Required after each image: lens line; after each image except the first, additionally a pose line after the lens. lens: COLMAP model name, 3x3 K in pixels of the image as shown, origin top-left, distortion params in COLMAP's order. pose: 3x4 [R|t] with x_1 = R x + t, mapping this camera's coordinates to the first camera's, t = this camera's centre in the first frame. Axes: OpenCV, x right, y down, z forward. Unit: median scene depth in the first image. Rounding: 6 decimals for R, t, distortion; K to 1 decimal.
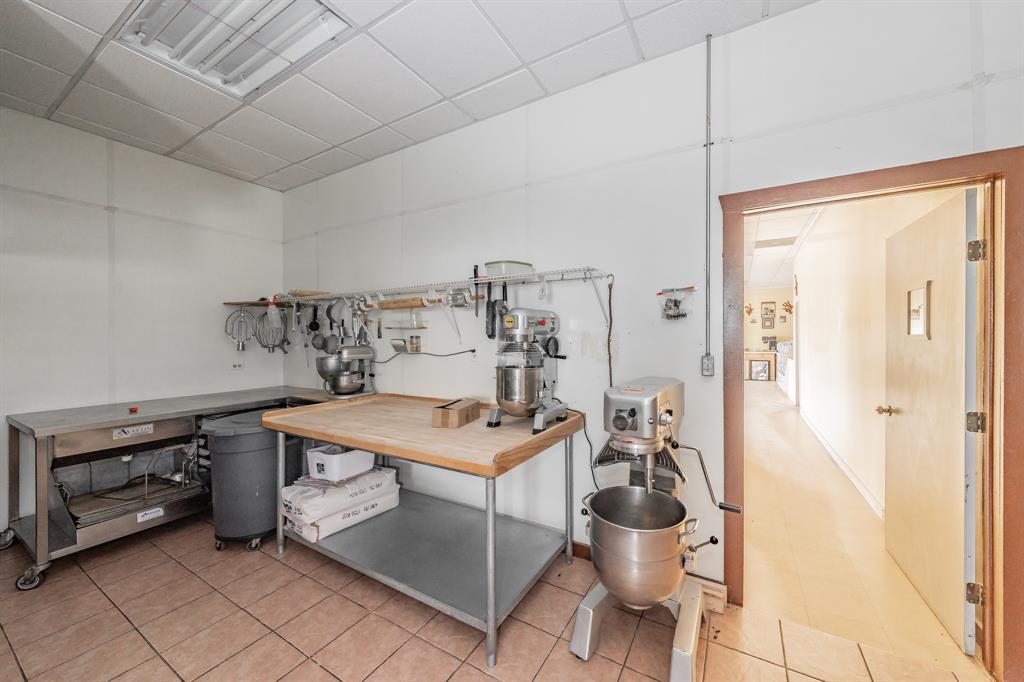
lens RADIAL K [[356.8, 0, 557.5], [0, 356.8, 341.7], [0, 0, 1]] dist [-0.006114, 0.000145]
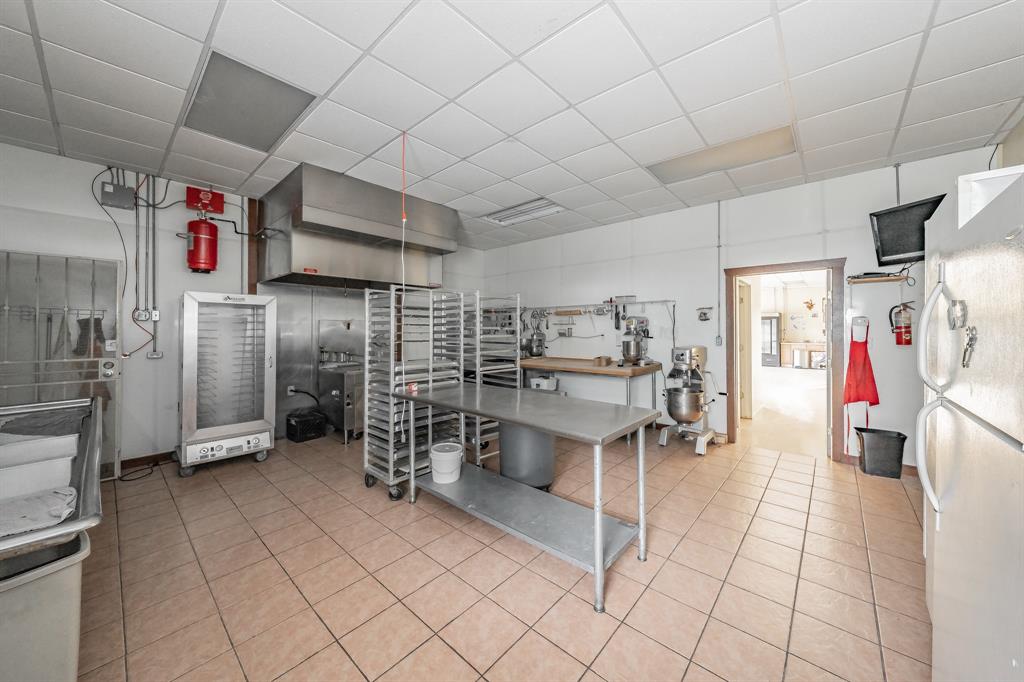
lens RADIAL K [[356.8, 0, 521.5], [0, 356.8, 330.9], [0, 0, 1]] dist [-0.006114, 0.000145]
pose [[0.966236, 0.004234, -0.257623, -0.203888], [-0.006673, 0.999941, -0.008594, 0.027548], [0.257572, 0.010023, 0.966207, -1.423810]]
